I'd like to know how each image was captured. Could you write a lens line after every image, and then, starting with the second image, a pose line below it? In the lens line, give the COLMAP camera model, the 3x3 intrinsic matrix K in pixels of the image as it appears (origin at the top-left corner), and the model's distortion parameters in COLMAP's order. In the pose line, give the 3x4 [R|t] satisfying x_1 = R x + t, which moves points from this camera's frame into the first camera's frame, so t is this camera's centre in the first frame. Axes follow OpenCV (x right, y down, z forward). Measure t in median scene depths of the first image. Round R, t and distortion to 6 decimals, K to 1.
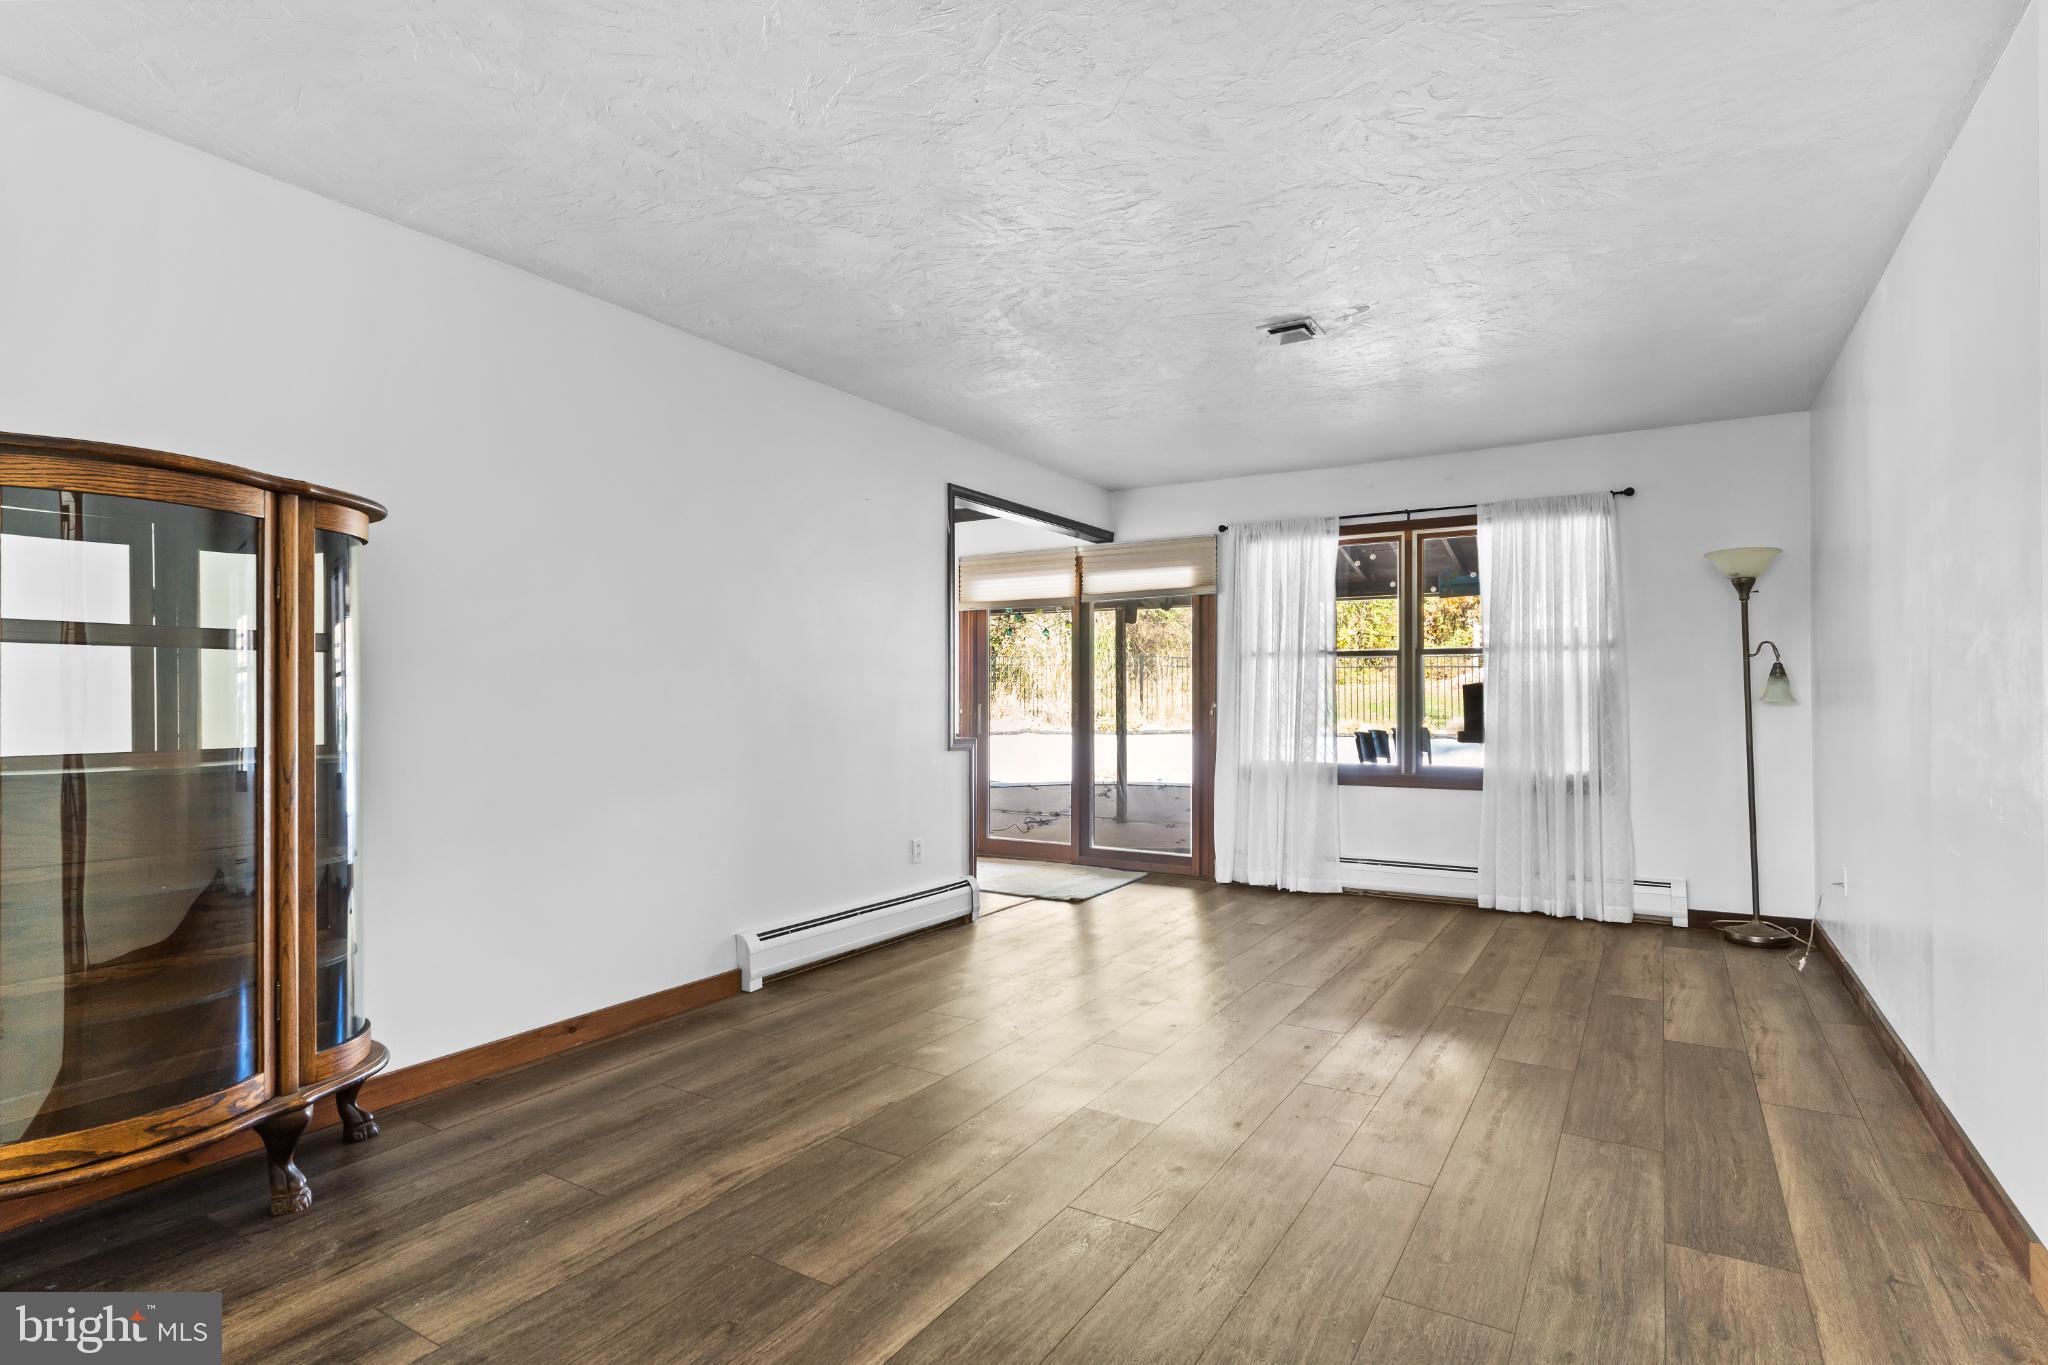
lens RADIAL K [[1051.3, 0, 1022.1], [0, 1051.3, 691.2], [0, 0, 1]] dist [0.000806, 0.001617]
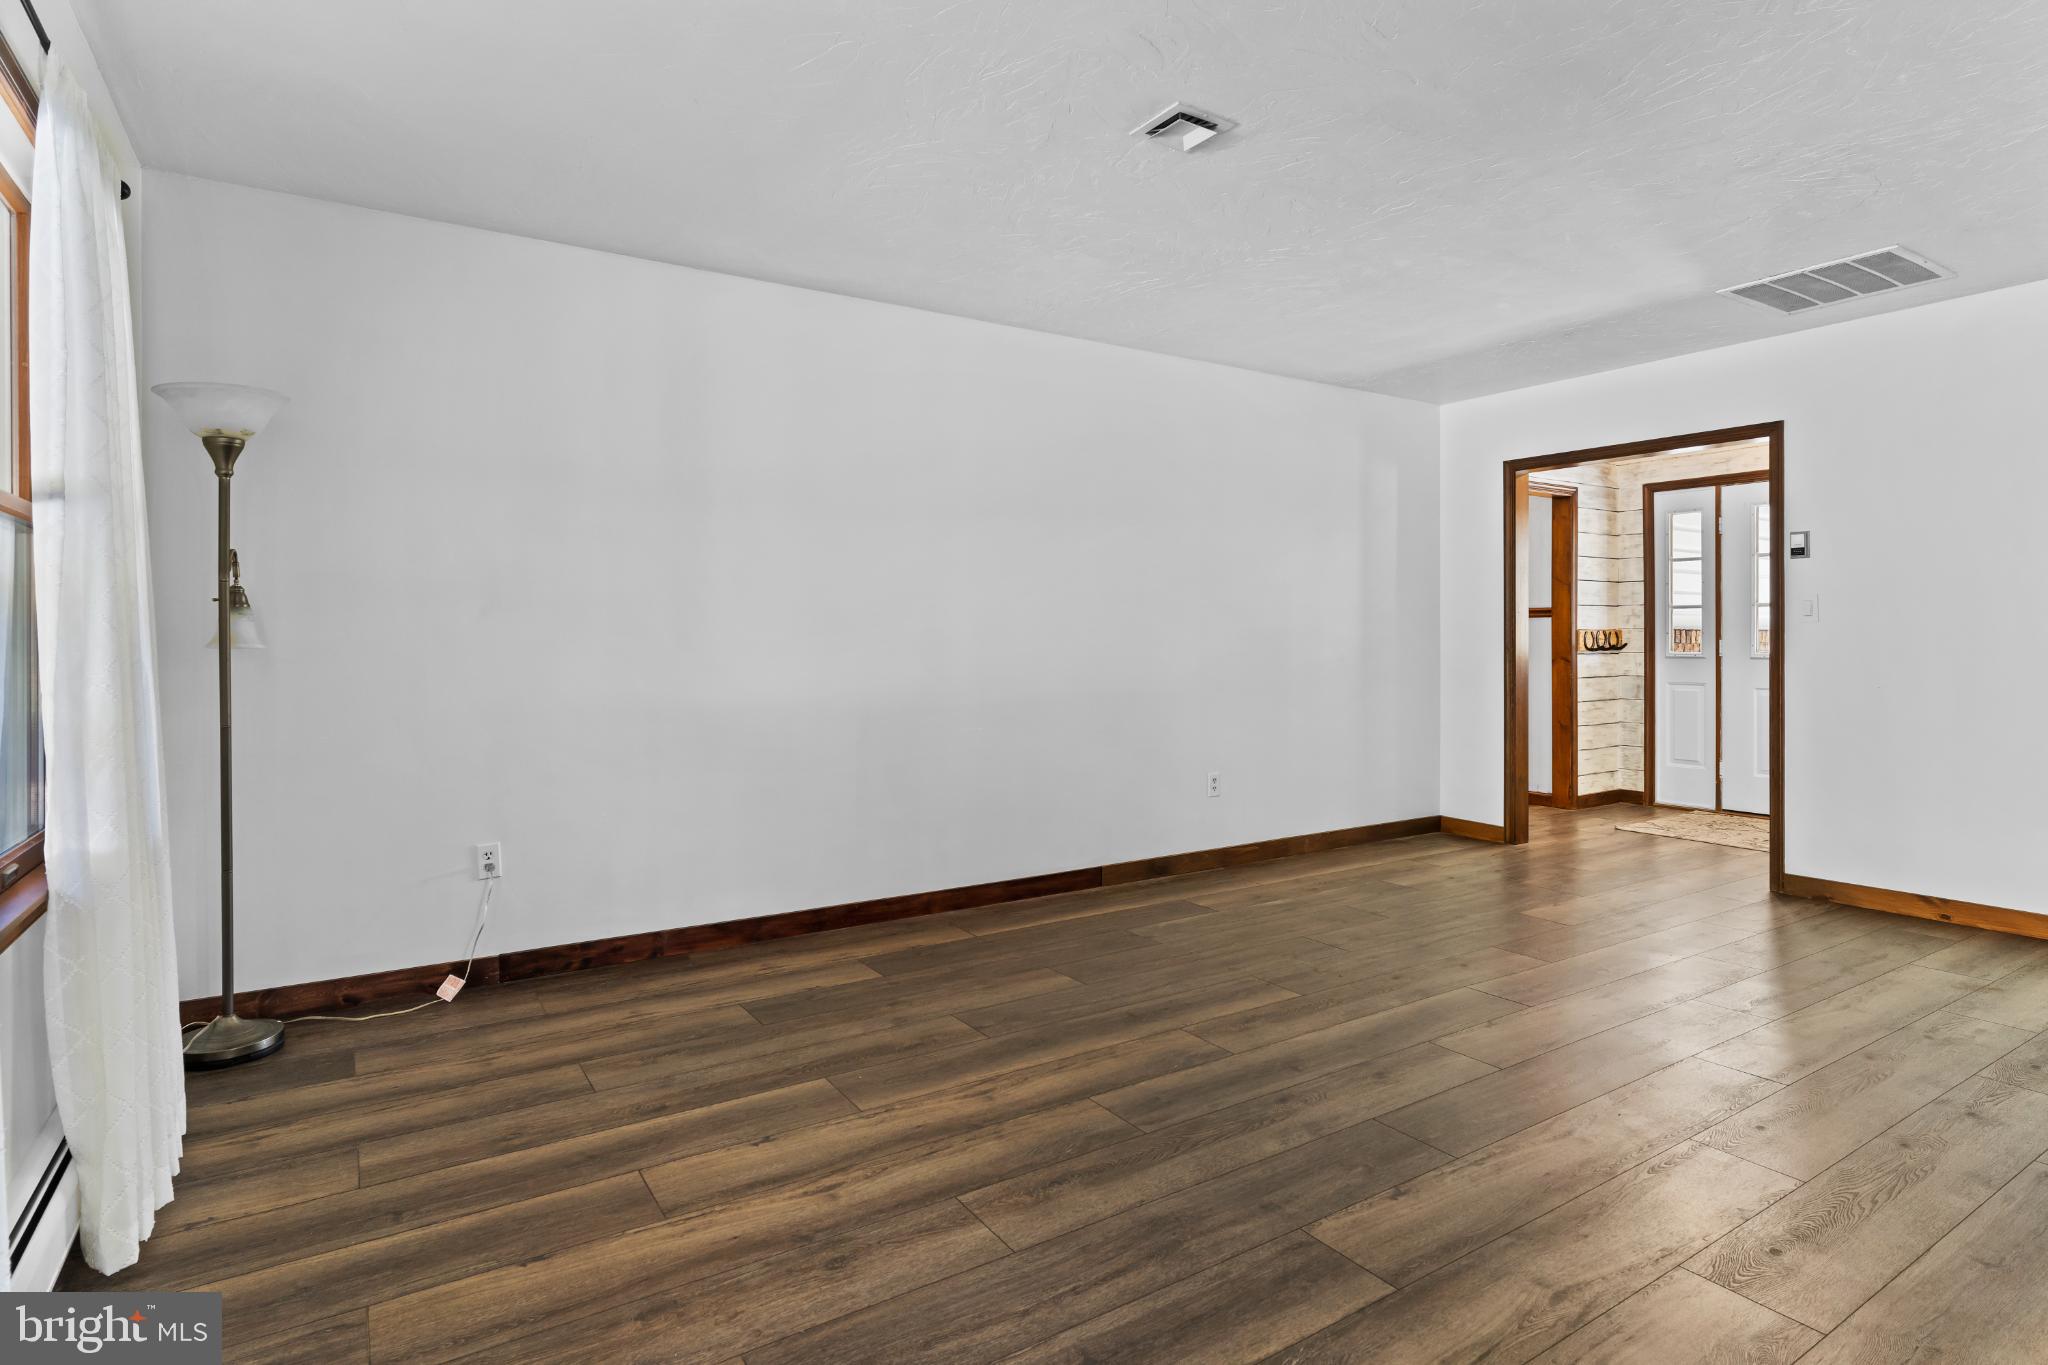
lens RADIAL K [[1051.3, 0, 1020.3], [0, 1051.3, 670.0], [0, 0, 1]] dist [0.000806, 0.001617]
pose [[-0.900542, -0.012211, 0.434598, 0.035263], [-0.001296, 0.999676, 0.025404, 0.006053], [-0.434767, 0.022314, -0.900266, 1.211892]]
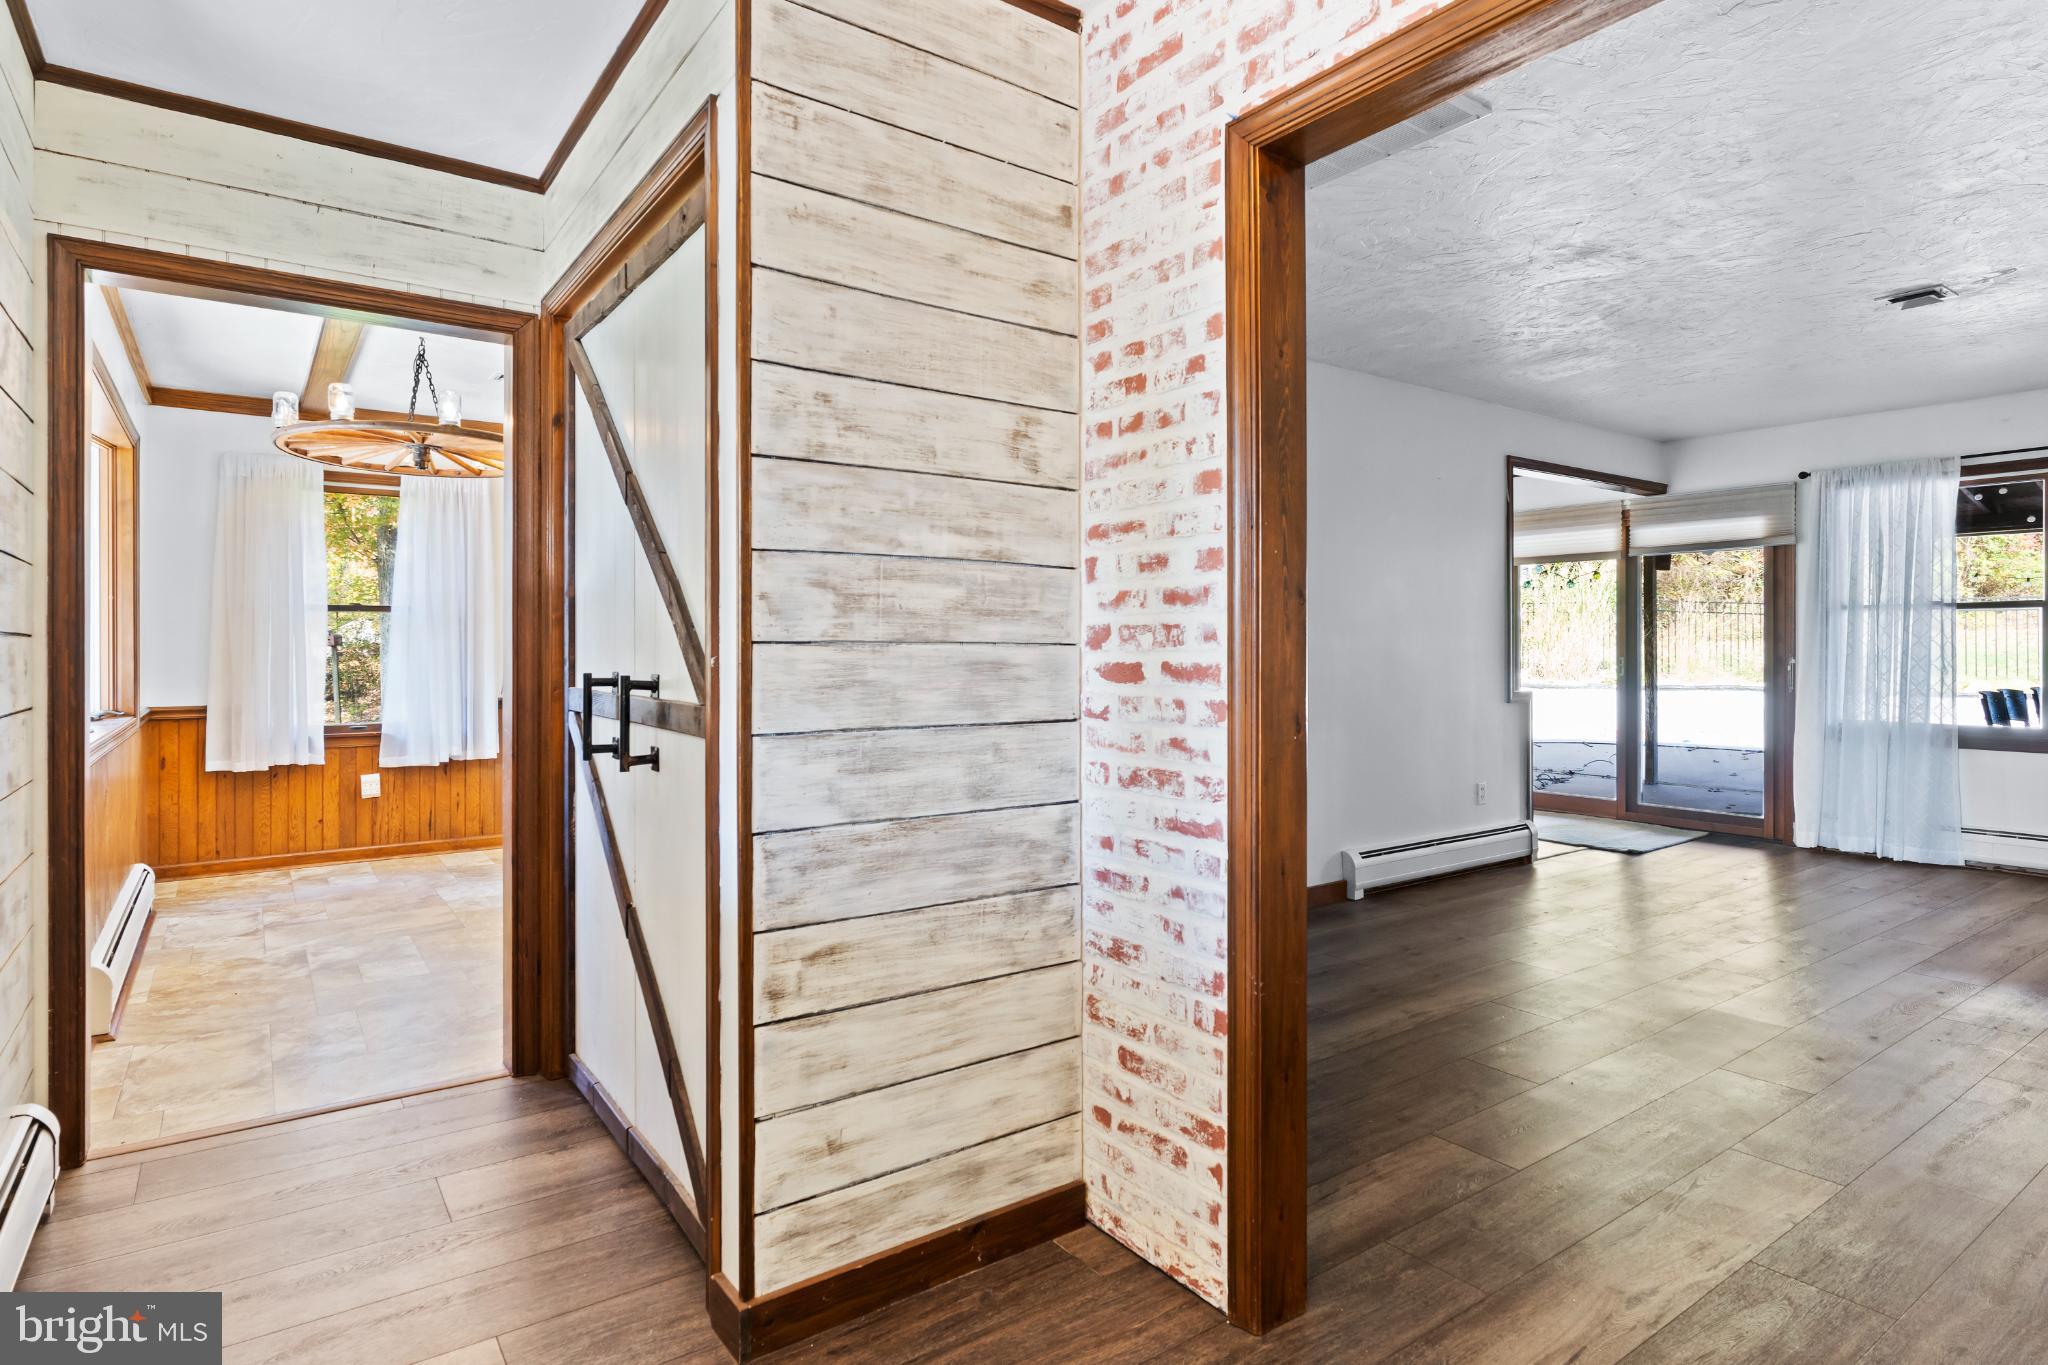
lens RADIAL K [[1051.3, 0, 1054.6], [0, 1051.3, 649.2], [0, 0, 1]] dist [0.000806, 0.001617]
pose [[0.919986, -0.001166, -0.391948, -0.072794], [0.004035, 0.999971, 0.006497, -0.007599], [0.391929, -0.007559, 0.919964, -0.173185]]
